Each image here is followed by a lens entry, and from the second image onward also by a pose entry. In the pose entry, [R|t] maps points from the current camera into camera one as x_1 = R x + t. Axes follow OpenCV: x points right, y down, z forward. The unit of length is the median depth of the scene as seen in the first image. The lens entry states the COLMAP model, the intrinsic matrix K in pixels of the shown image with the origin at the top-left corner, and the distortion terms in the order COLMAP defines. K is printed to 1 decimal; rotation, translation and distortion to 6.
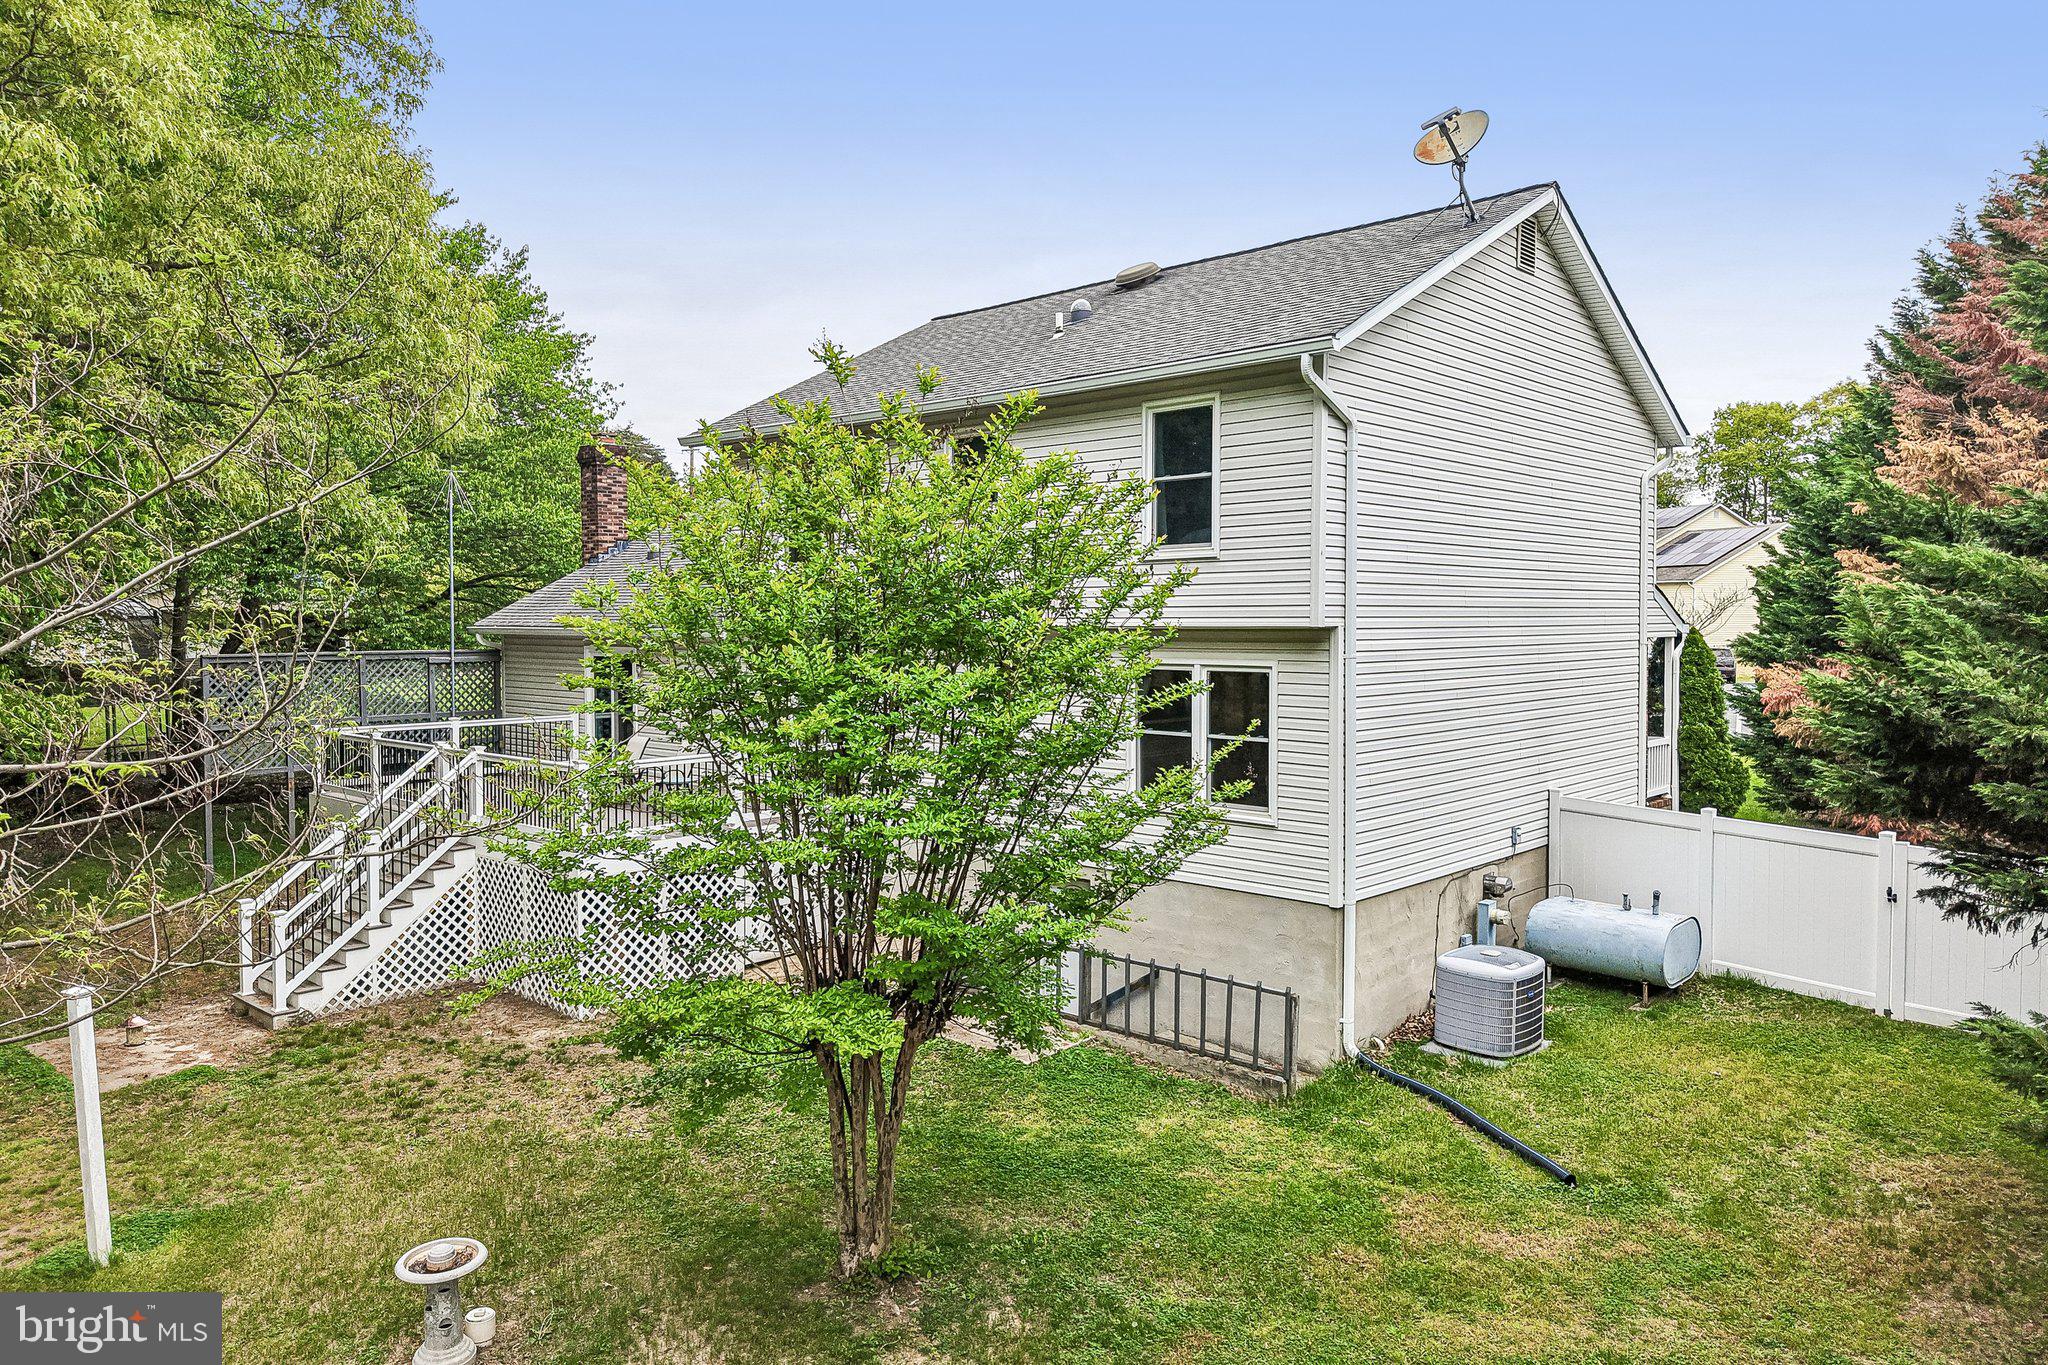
lens RADIAL K [[1369.4, 0, 1016.4], [0, 1369.4, 683.0], [0, 0, 1]] dist [0.029968, -0.028687]
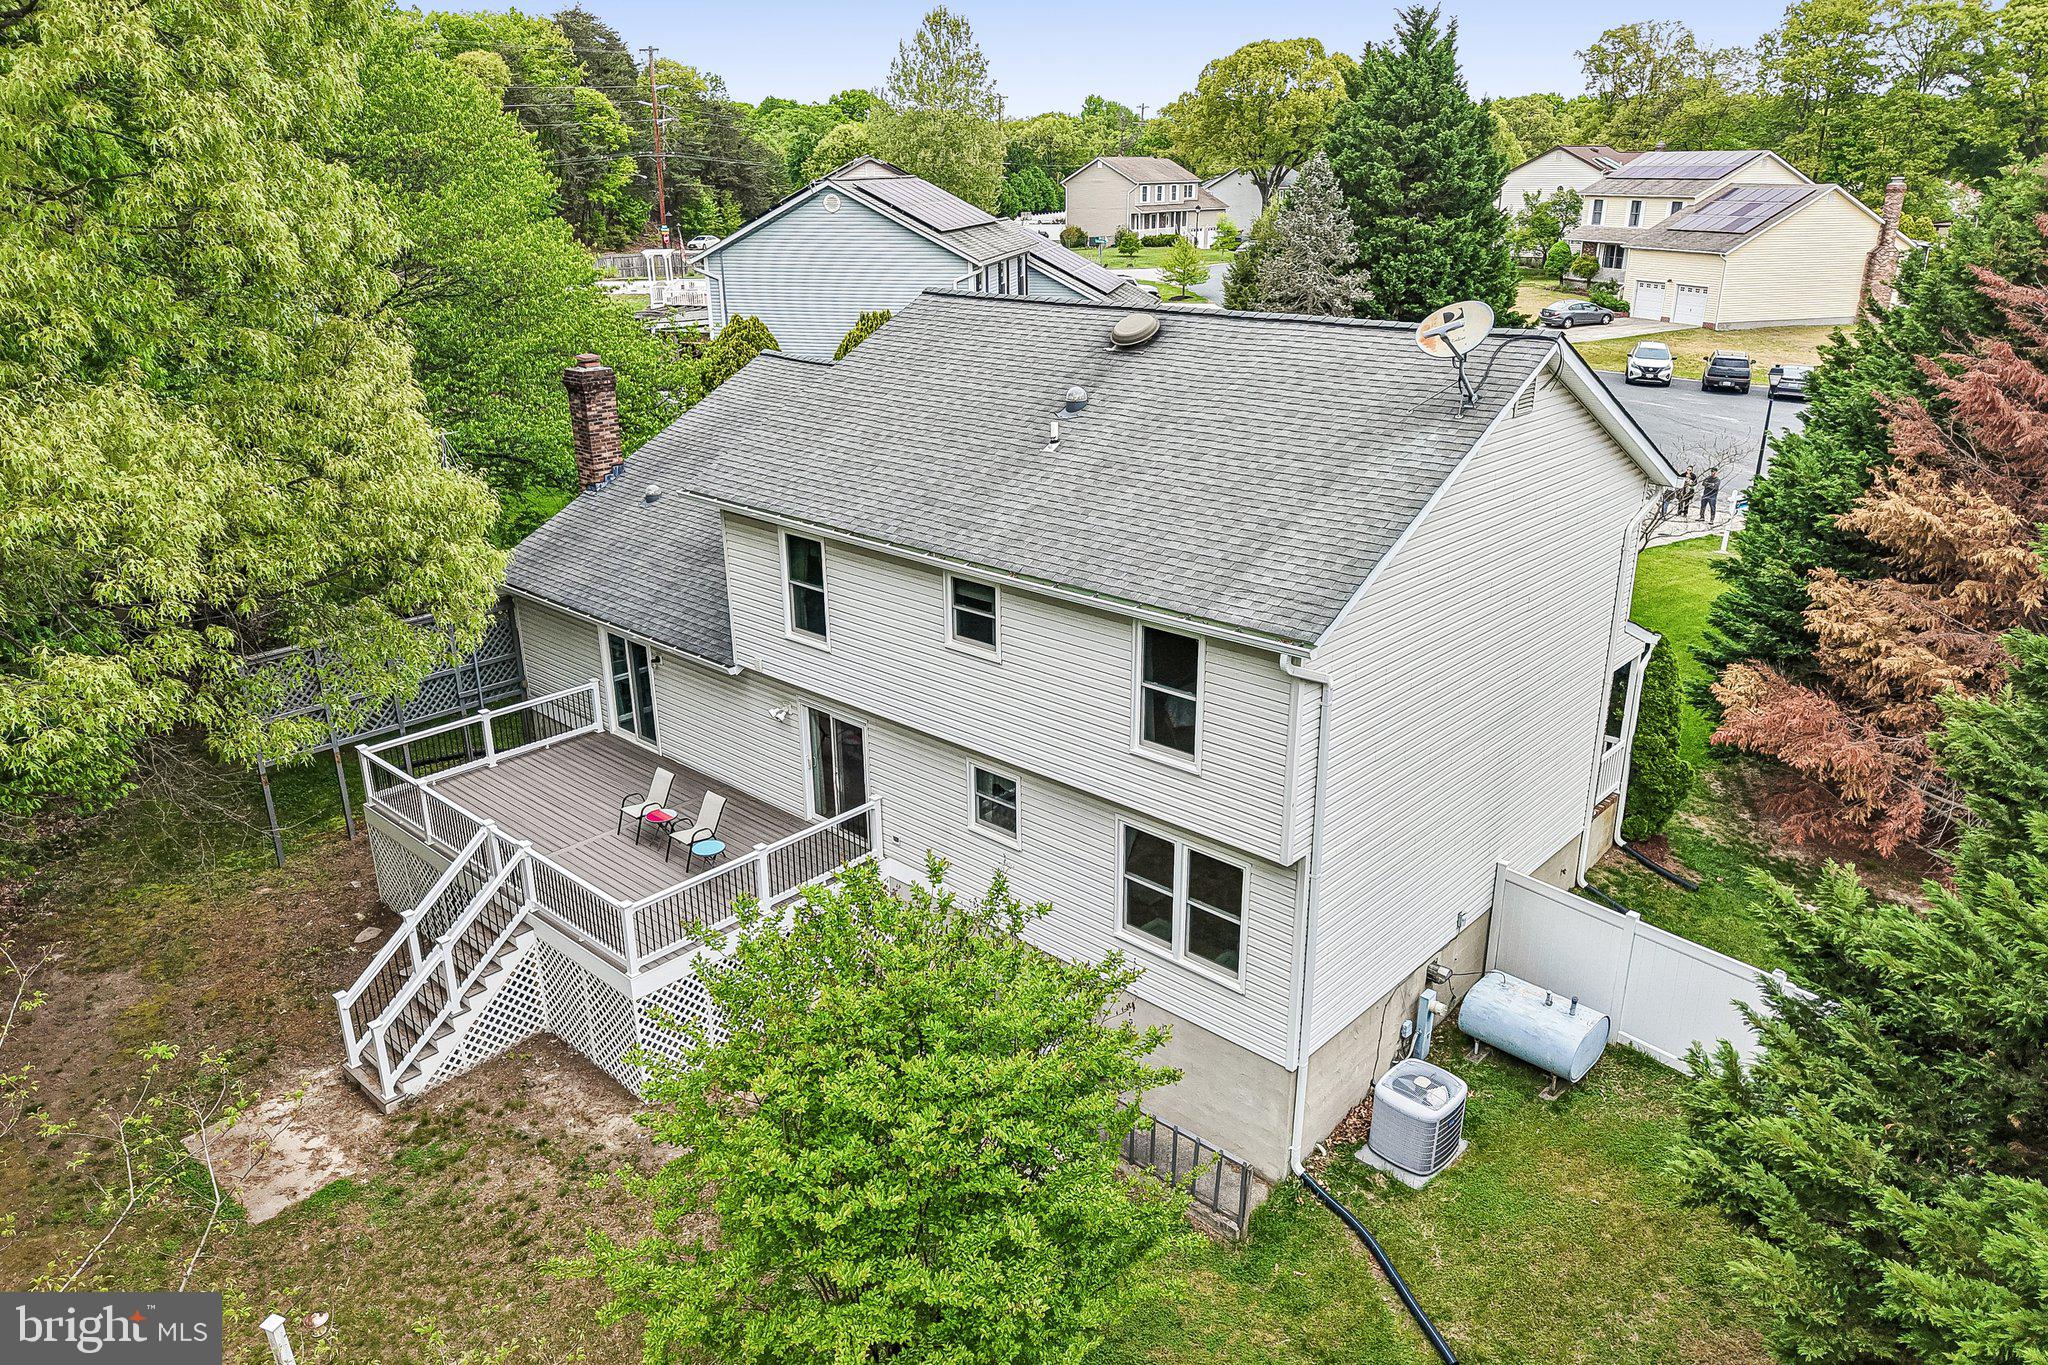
lens RADIAL K [[1369.4, 0, 1020.2], [0, 1369.4, 704.6], [0, 0, 1]] dist [0.029968, -0.028687]
pose [[0.999942, -0.010791, -0.000214, 0.006137], [0.010282, 0.946403, 0.322823, -0.448067], [-0.003281, -0.322806, 0.946459, -0.002964]]
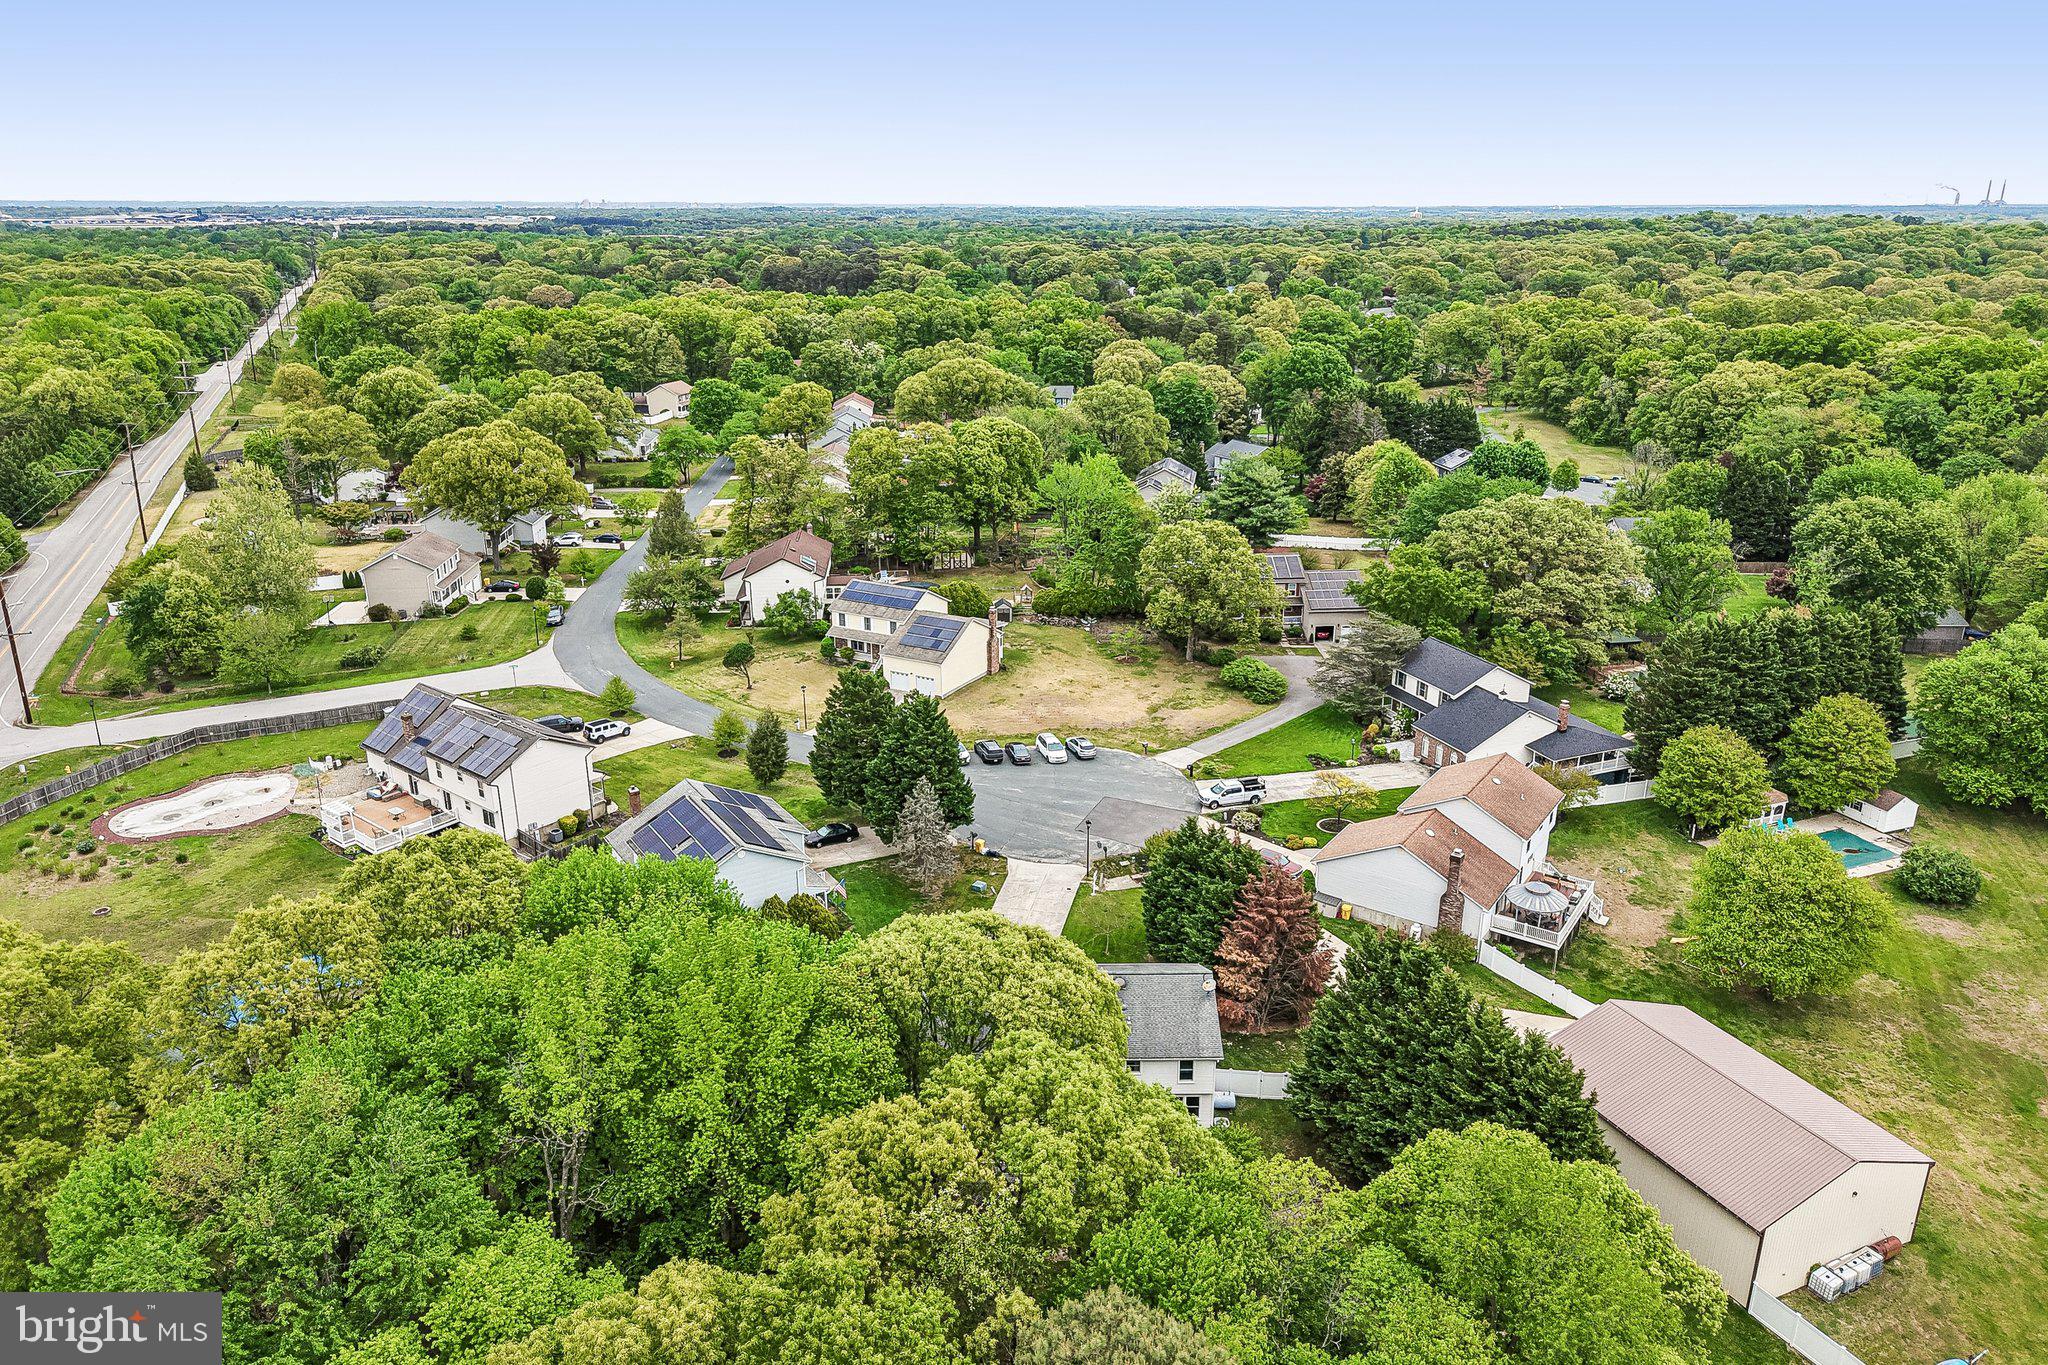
lens RADIAL K [[1369.4, 0, 1015.9], [0, 1369.4, 681.7], [0, 0, 1]] dist [0.029968, -0.028687]
pose [[0.722758, -0.233166, 0.650580, -3.263356], [0.040142, 0.953942, 0.297293, -3.005603], [-0.689934, -0.188755, 0.698829, -1.881943]]
